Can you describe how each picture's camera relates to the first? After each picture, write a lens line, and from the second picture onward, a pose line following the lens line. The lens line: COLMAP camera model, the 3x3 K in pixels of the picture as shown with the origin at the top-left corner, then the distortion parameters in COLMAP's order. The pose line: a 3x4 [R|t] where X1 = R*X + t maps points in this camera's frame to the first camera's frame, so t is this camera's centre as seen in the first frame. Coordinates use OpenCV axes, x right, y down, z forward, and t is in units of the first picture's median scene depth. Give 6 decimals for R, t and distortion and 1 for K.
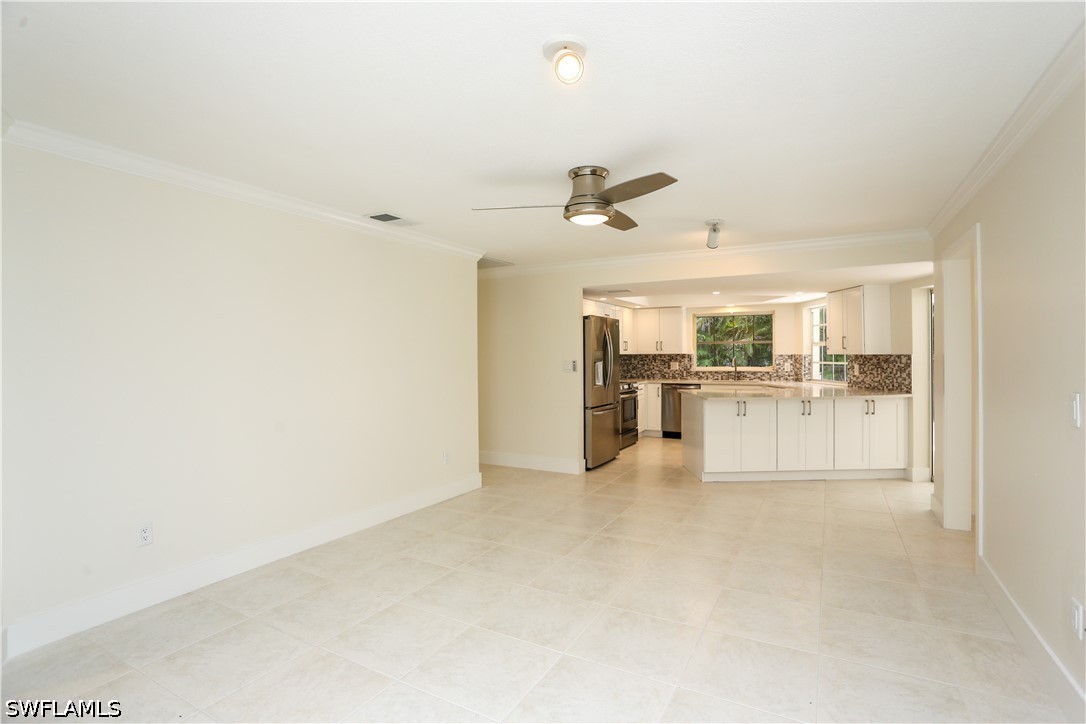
lens RADIAL K [[530.0, 0, 560.0], [0, 530.0, 355.7], [0, 0, 1]] dist [-0.036928, 0.004492]
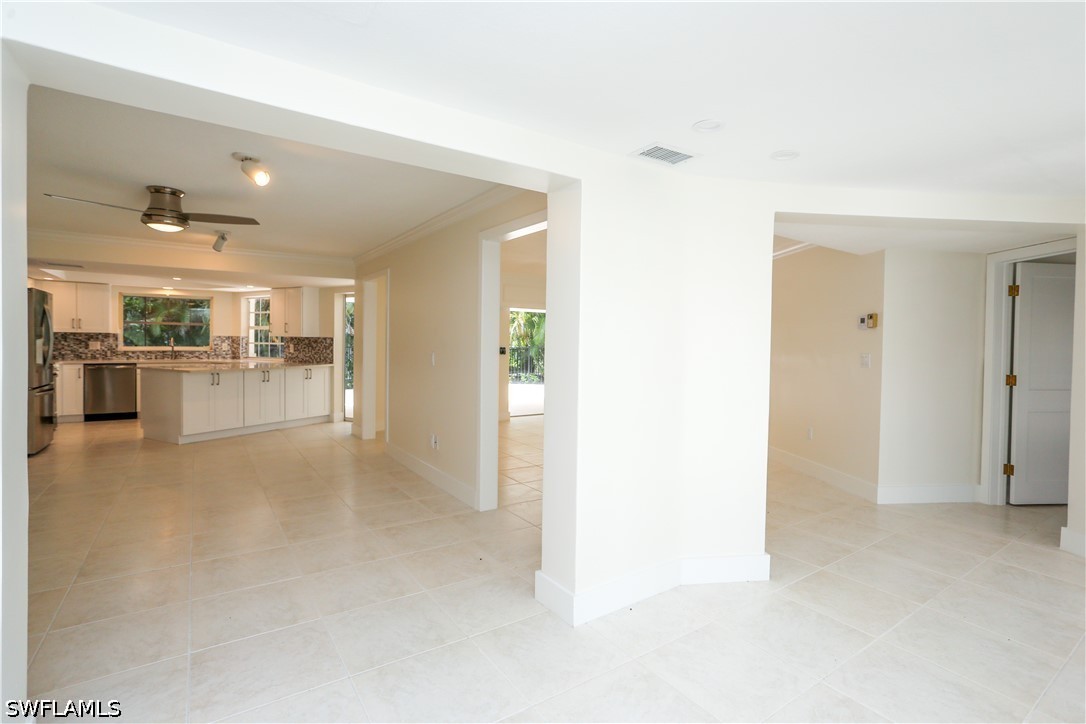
lens RADIAL K [[530.0, 0, 542.5], [0, 530.0, 355.8], [0, 0, 1]] dist [-0.036928, 0.004492]
pose [[0.482328, -0.009656, 0.875937, -0.249561], [-0.017162, 0.999643, 0.020470, 0.006326], [-0.875822, -0.024906, 0.481990, -0.174209]]
